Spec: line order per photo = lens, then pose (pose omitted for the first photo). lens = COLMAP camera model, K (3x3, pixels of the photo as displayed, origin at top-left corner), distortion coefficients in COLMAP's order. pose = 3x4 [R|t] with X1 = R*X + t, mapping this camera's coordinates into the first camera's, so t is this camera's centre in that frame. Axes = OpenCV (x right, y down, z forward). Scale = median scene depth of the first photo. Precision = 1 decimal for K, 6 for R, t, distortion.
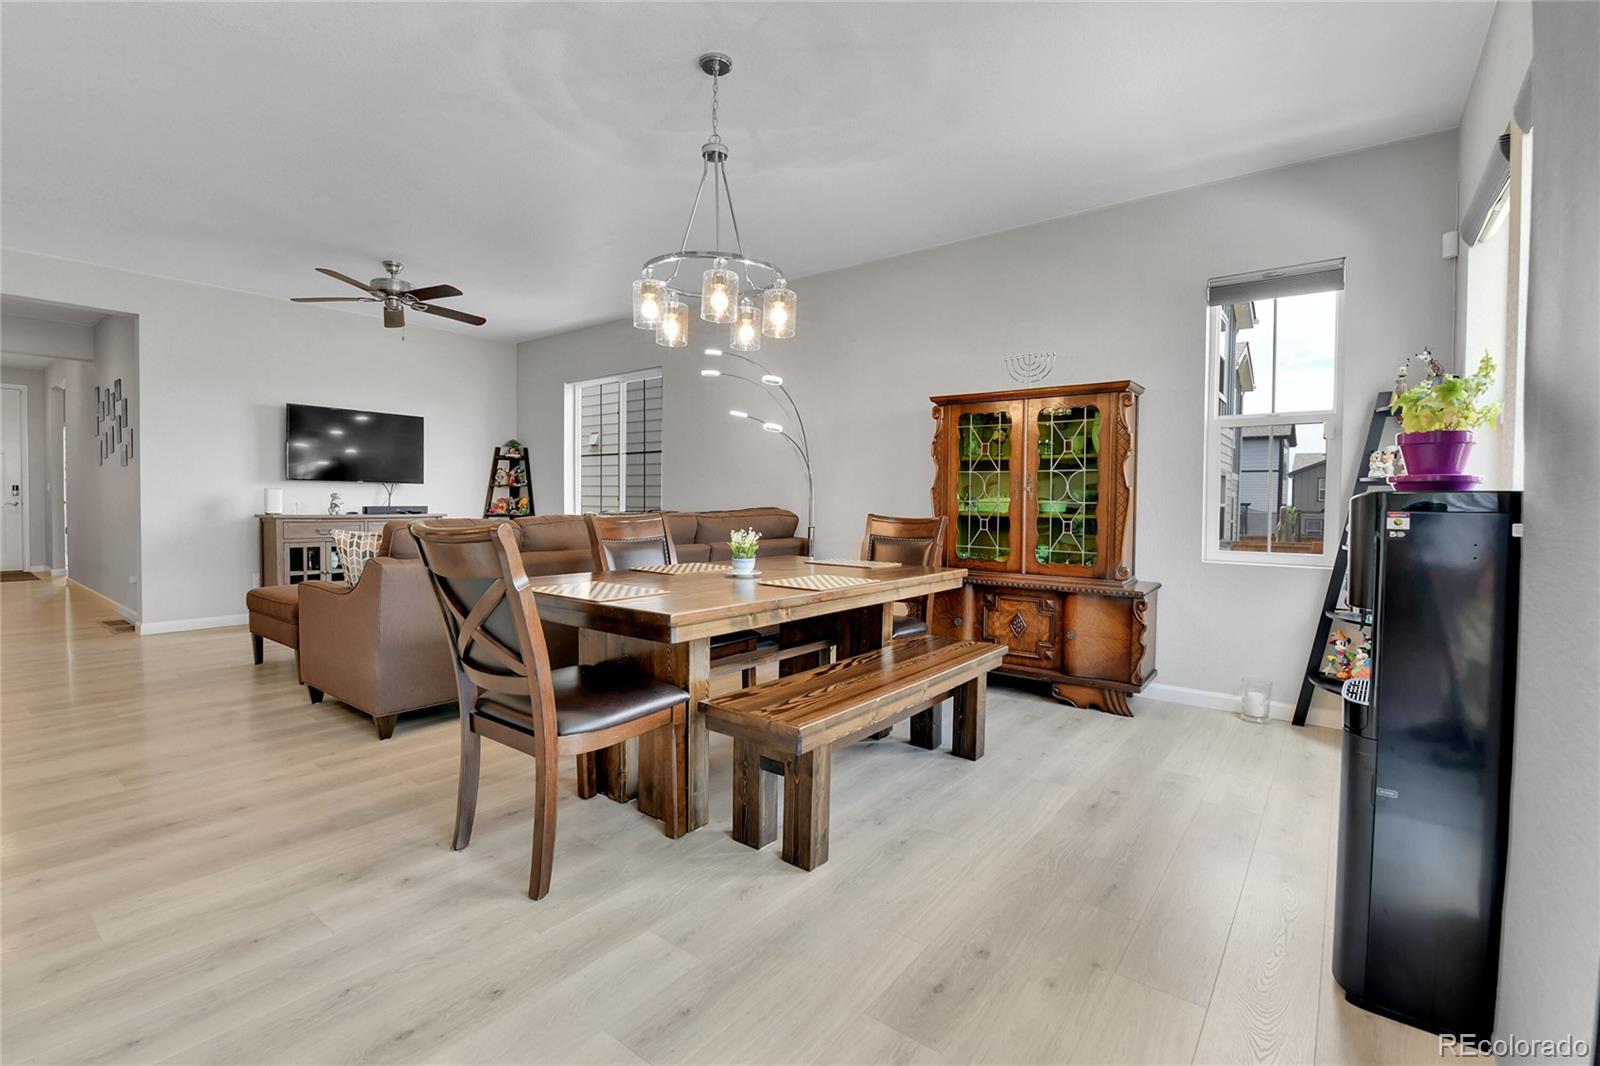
lens RADIAL K [[703.6, 0, 807.0], [0, 703.6, 525.2], [0, 0, 1]] dist [-0.009666, -0.005727]
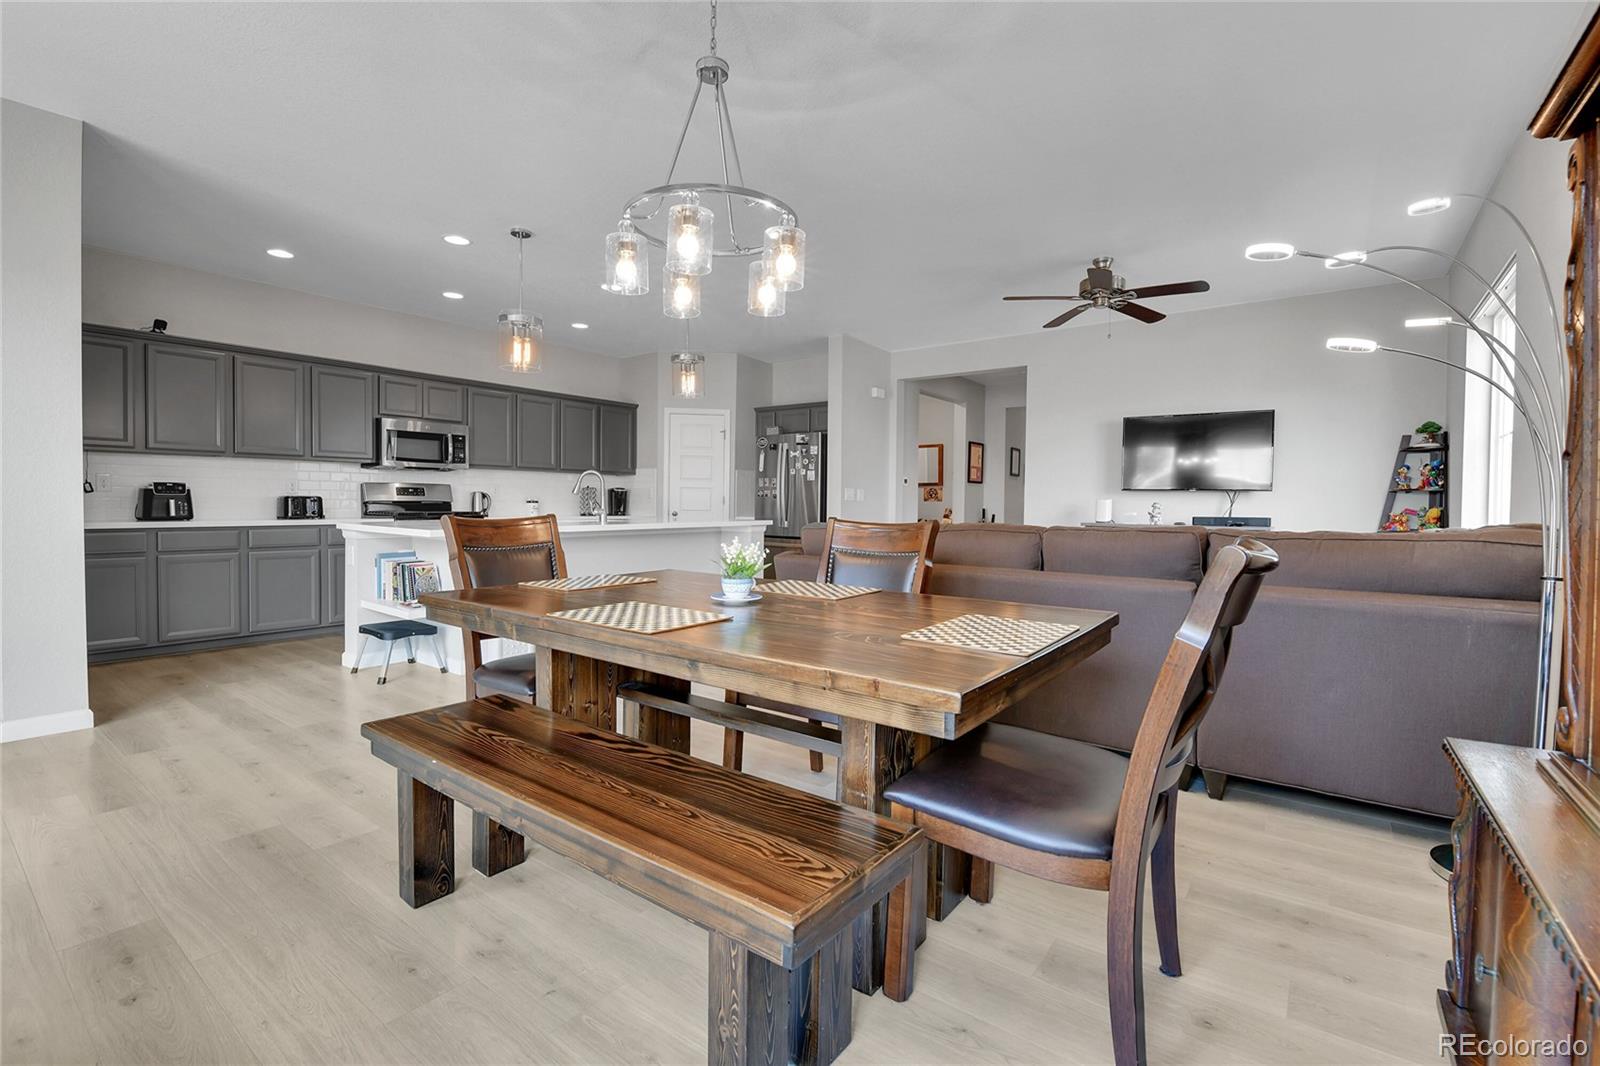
lens RADIAL K [[703.6, 0, 798.6], [0, 703.6, 522.8], [0, 0, 1]] dist [-0.009666, -0.005727]
pose [[0.004200, 0.017345, -0.999841, 0.290192], [-0.043772, 0.998894, 0.017145, -0.011984], [0.999033, 0.043693, 0.004955, 0.473610]]
